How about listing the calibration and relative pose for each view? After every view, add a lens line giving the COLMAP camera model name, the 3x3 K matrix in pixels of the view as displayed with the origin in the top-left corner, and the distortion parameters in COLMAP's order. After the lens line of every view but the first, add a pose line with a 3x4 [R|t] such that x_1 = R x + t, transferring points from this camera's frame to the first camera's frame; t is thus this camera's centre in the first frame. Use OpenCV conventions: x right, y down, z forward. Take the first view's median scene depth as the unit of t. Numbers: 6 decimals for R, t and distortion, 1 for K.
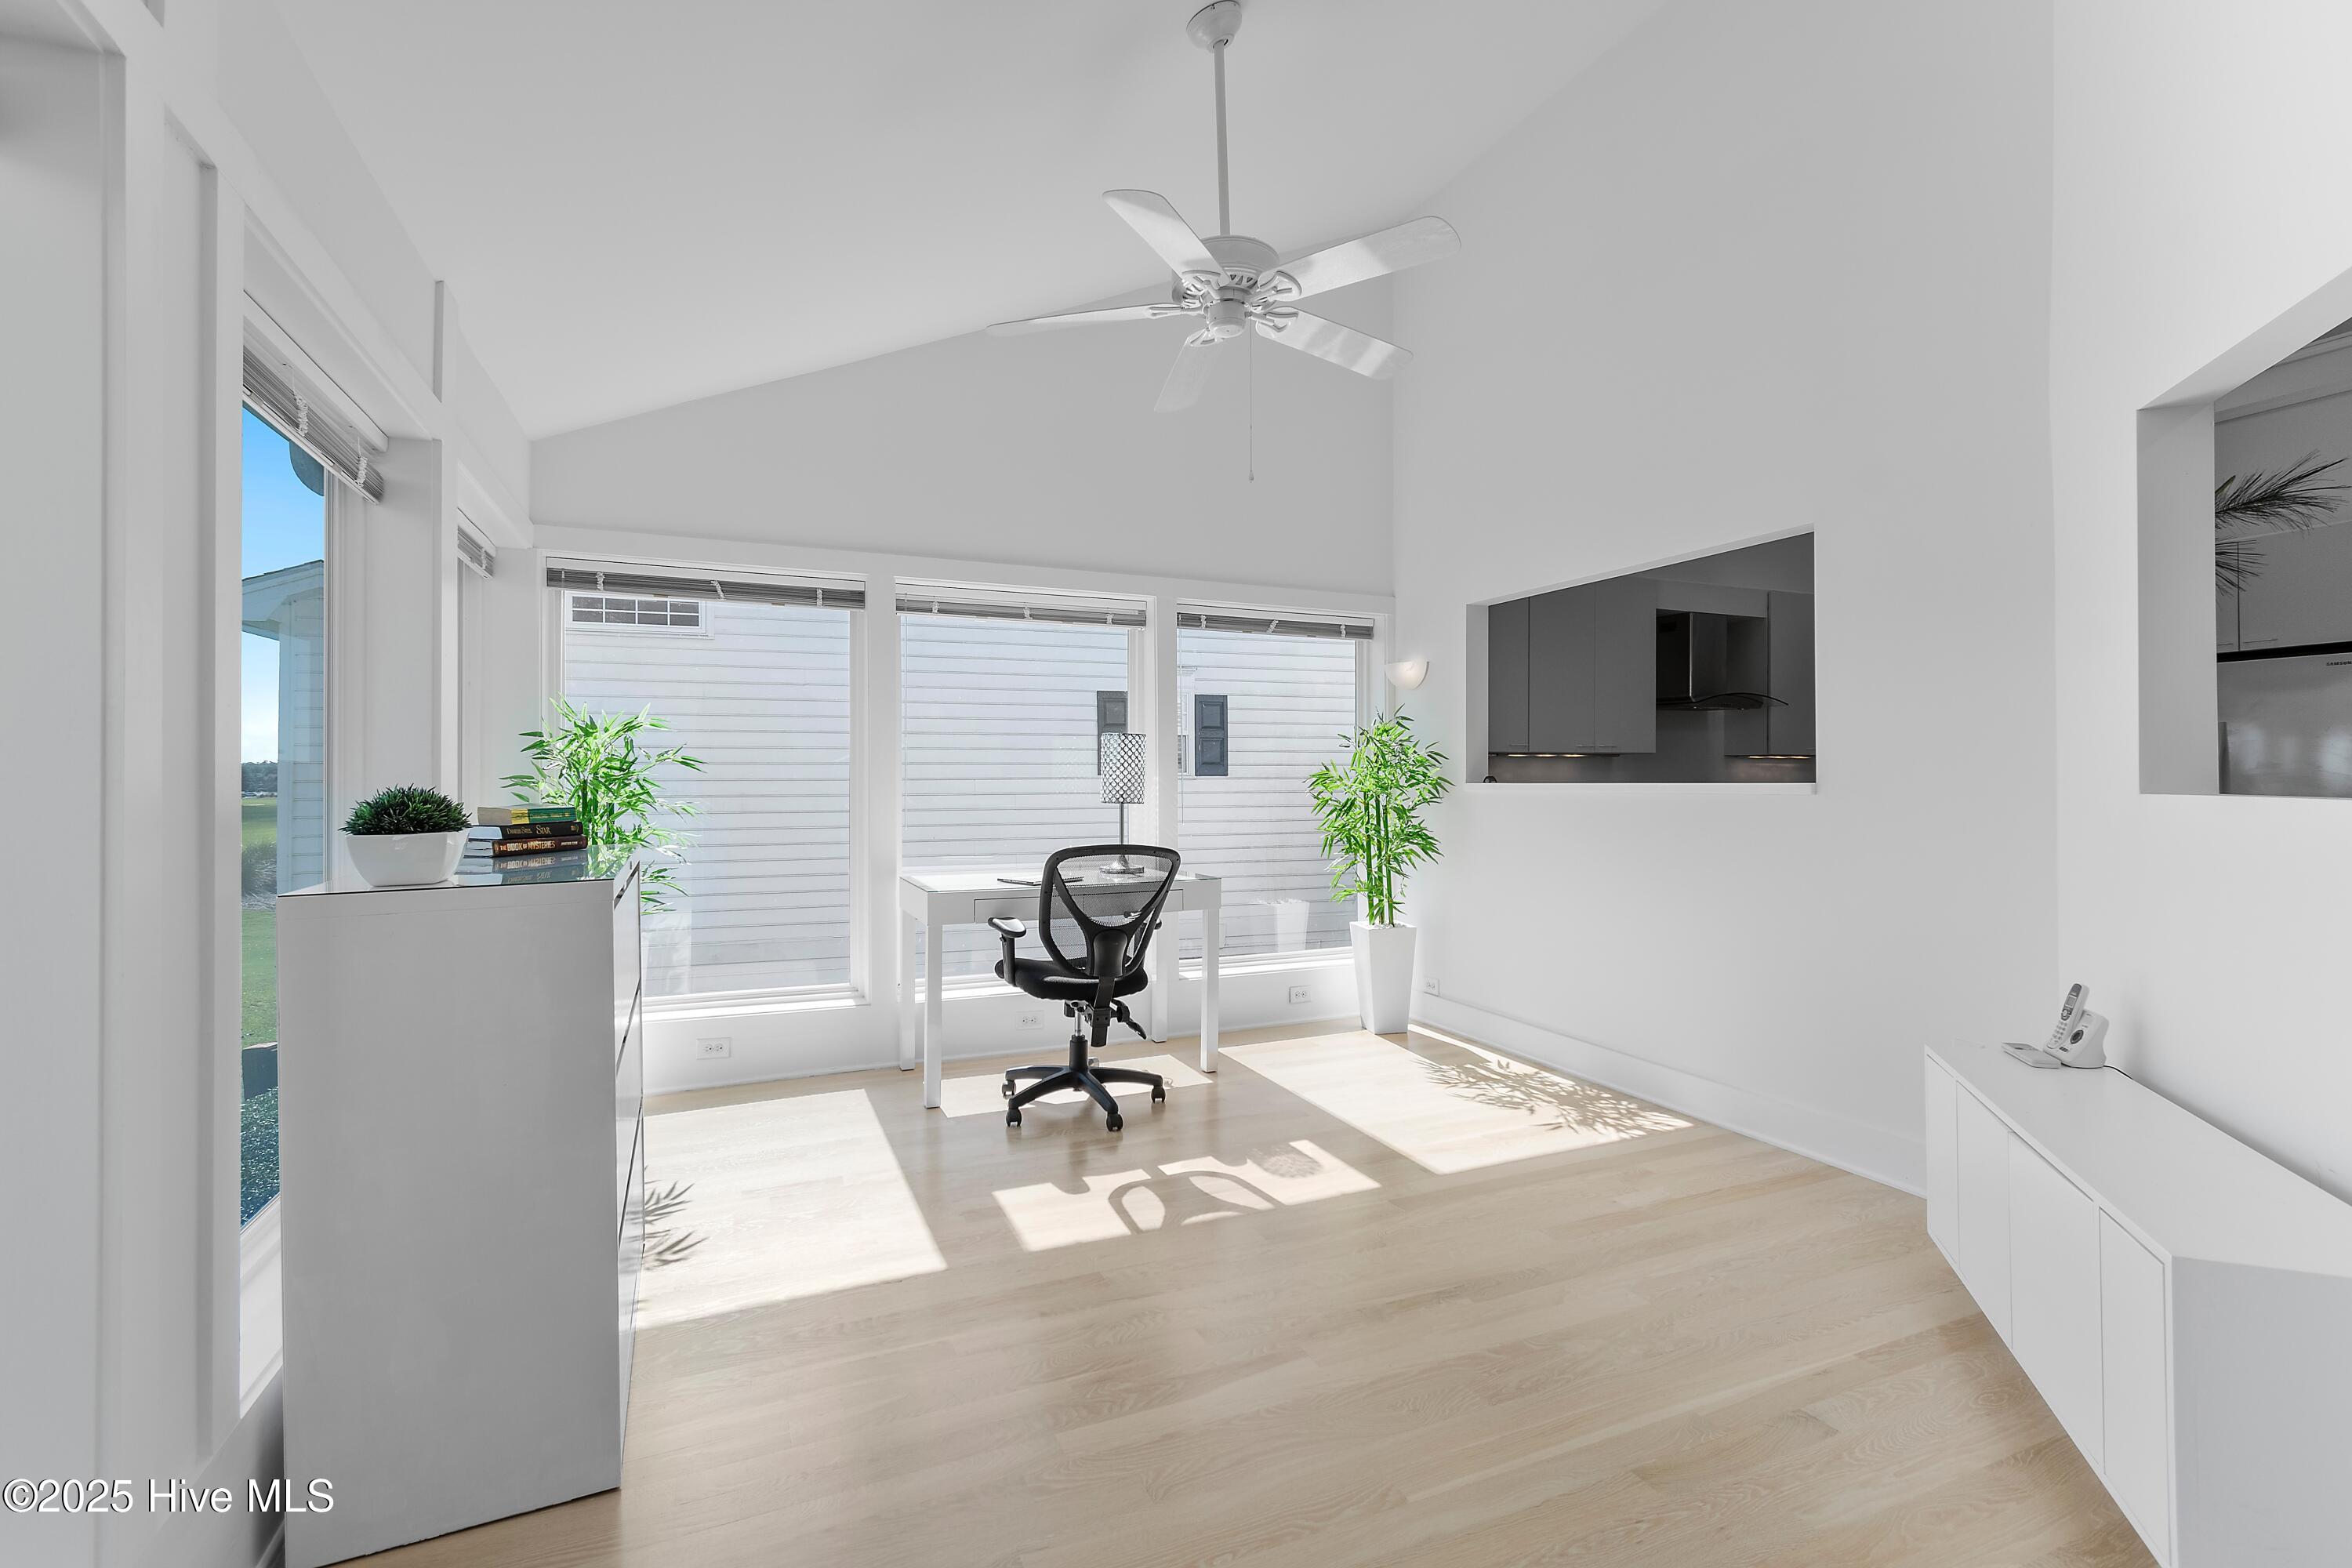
lens RADIAL K [[1043.8, 0, 1177.2], [0, 1043.8, 776.0], [0, 0, 1]] dist [0.002645, -0.000071]
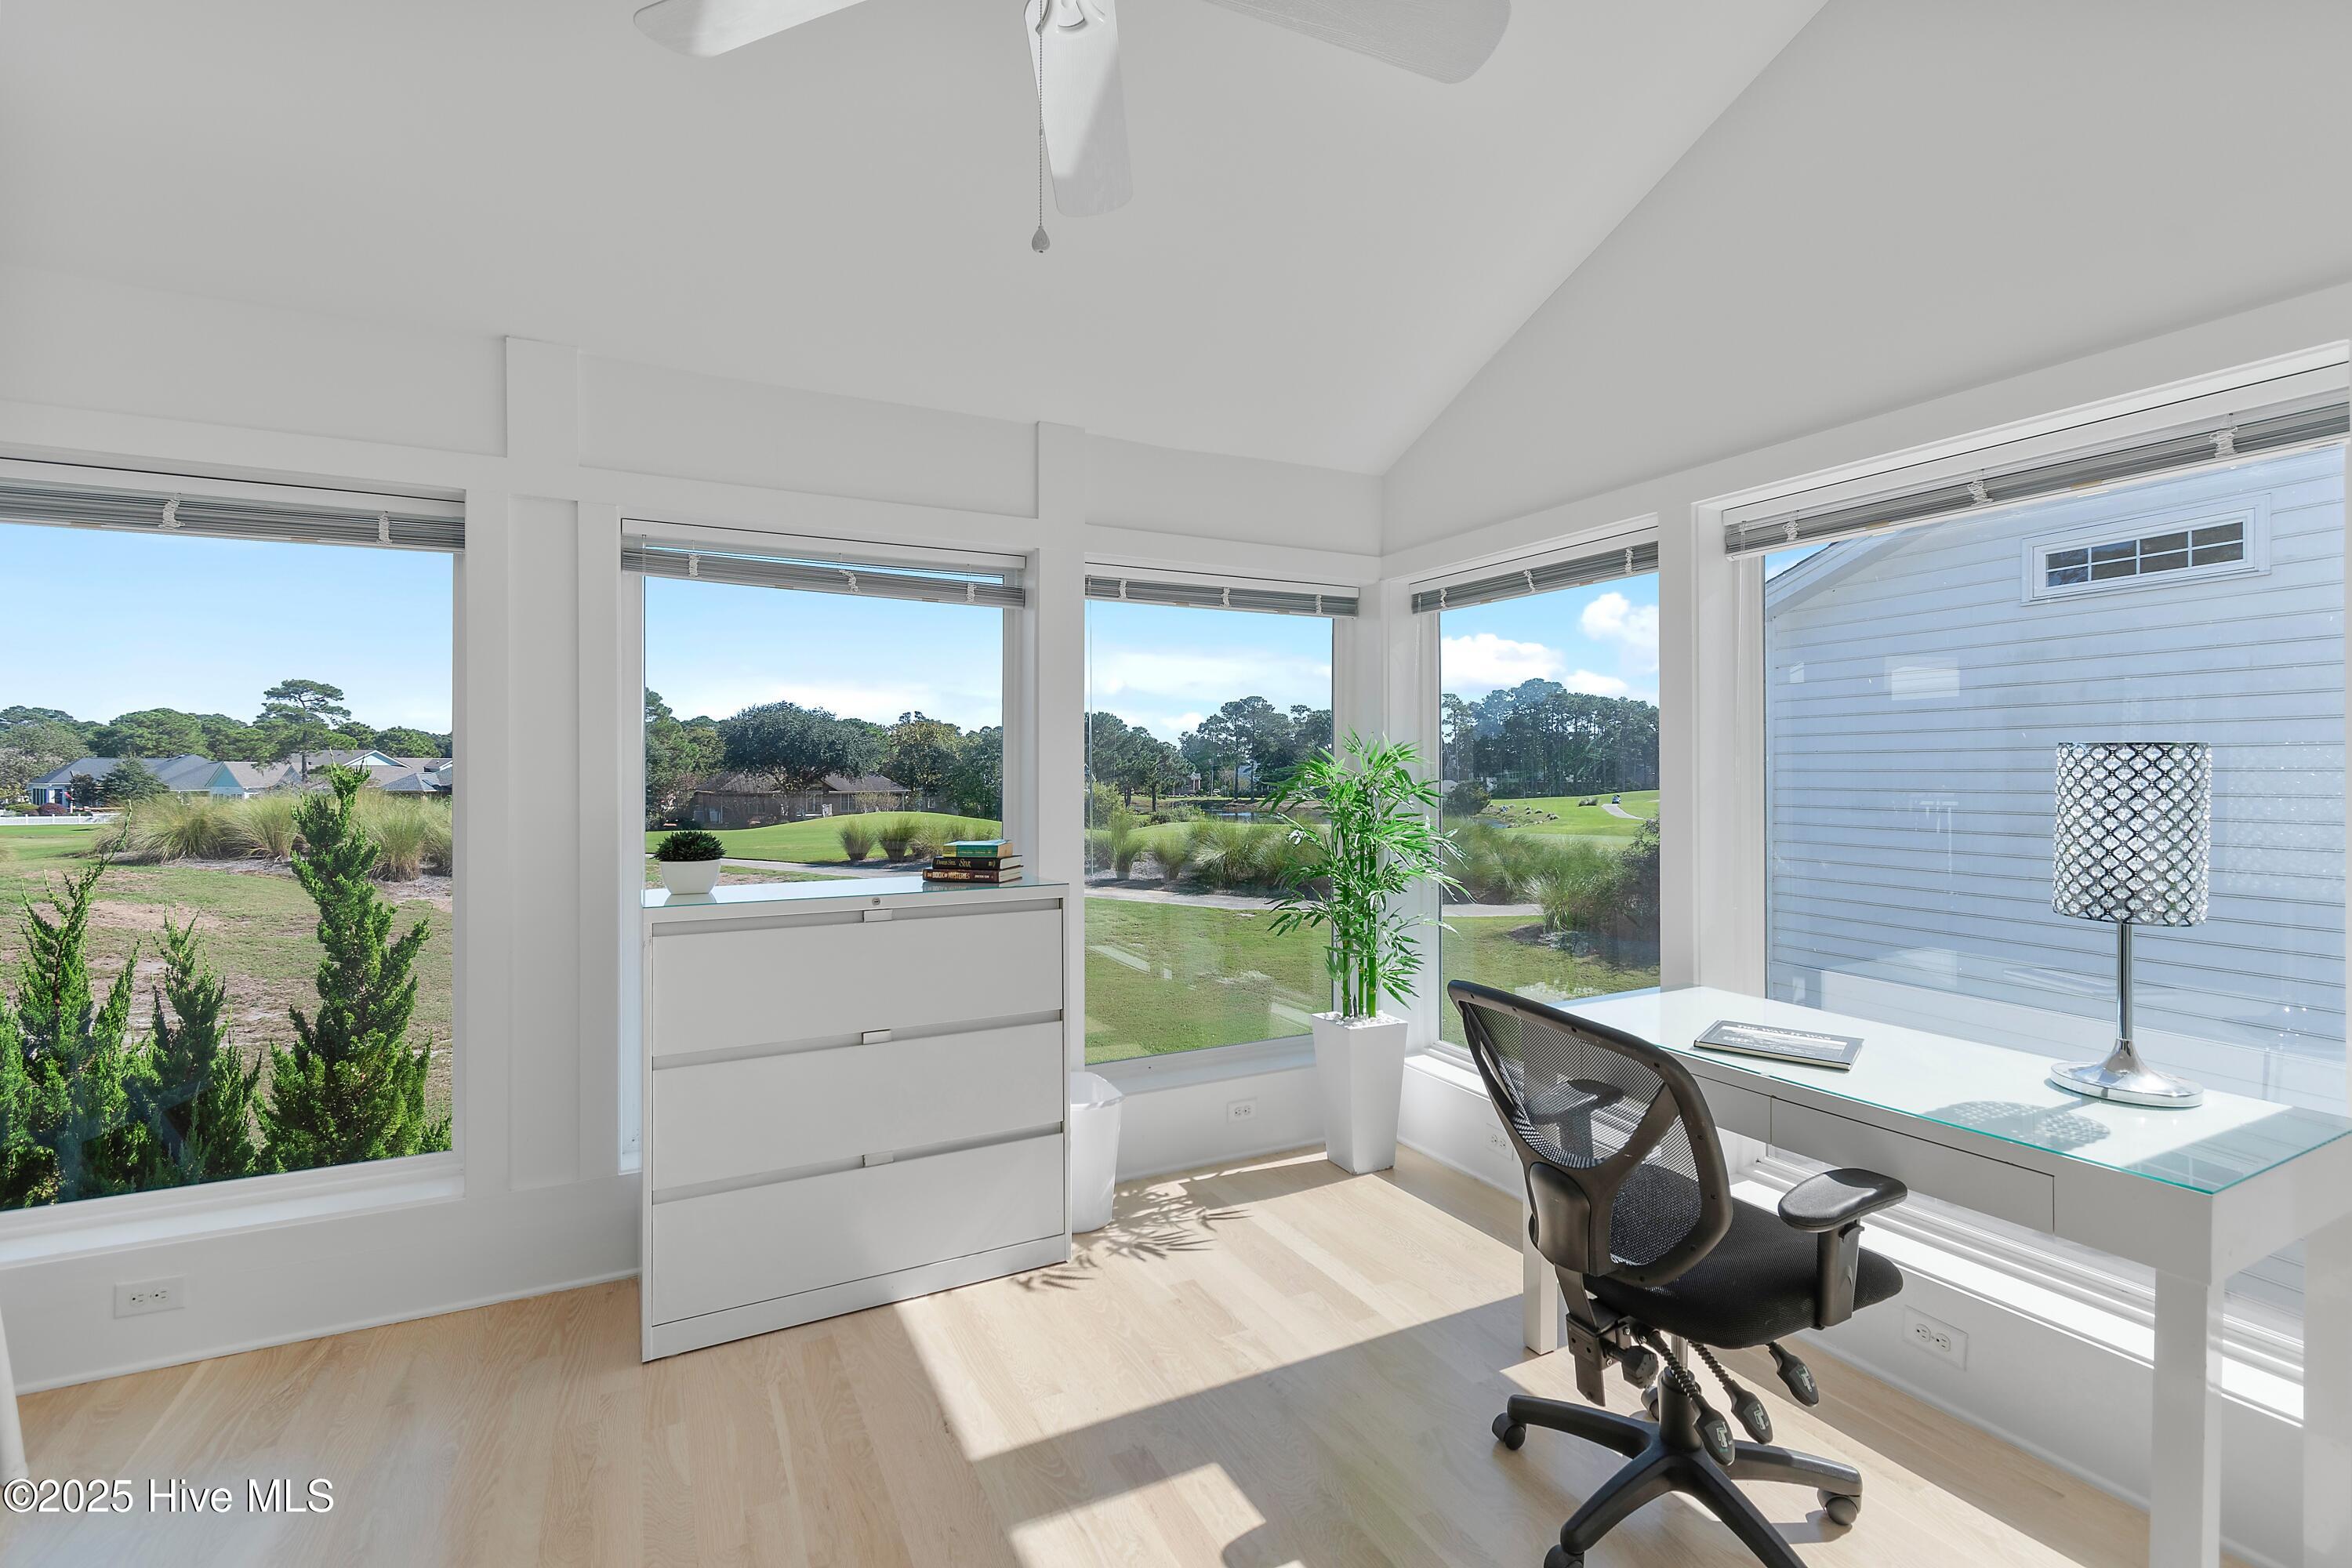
lens RADIAL K [[1043.8, 0, 1180.9], [0, 1043.8, 775.6], [0, 0, 1]] dist [0.002645, -0.000071]
pose [[0.059921, 0.009592, -0.998157, 0.517141], [0.001400, 0.999952, 0.009693, -0.051717], [0.998202, -0.001978, 0.059904, 1.001576]]
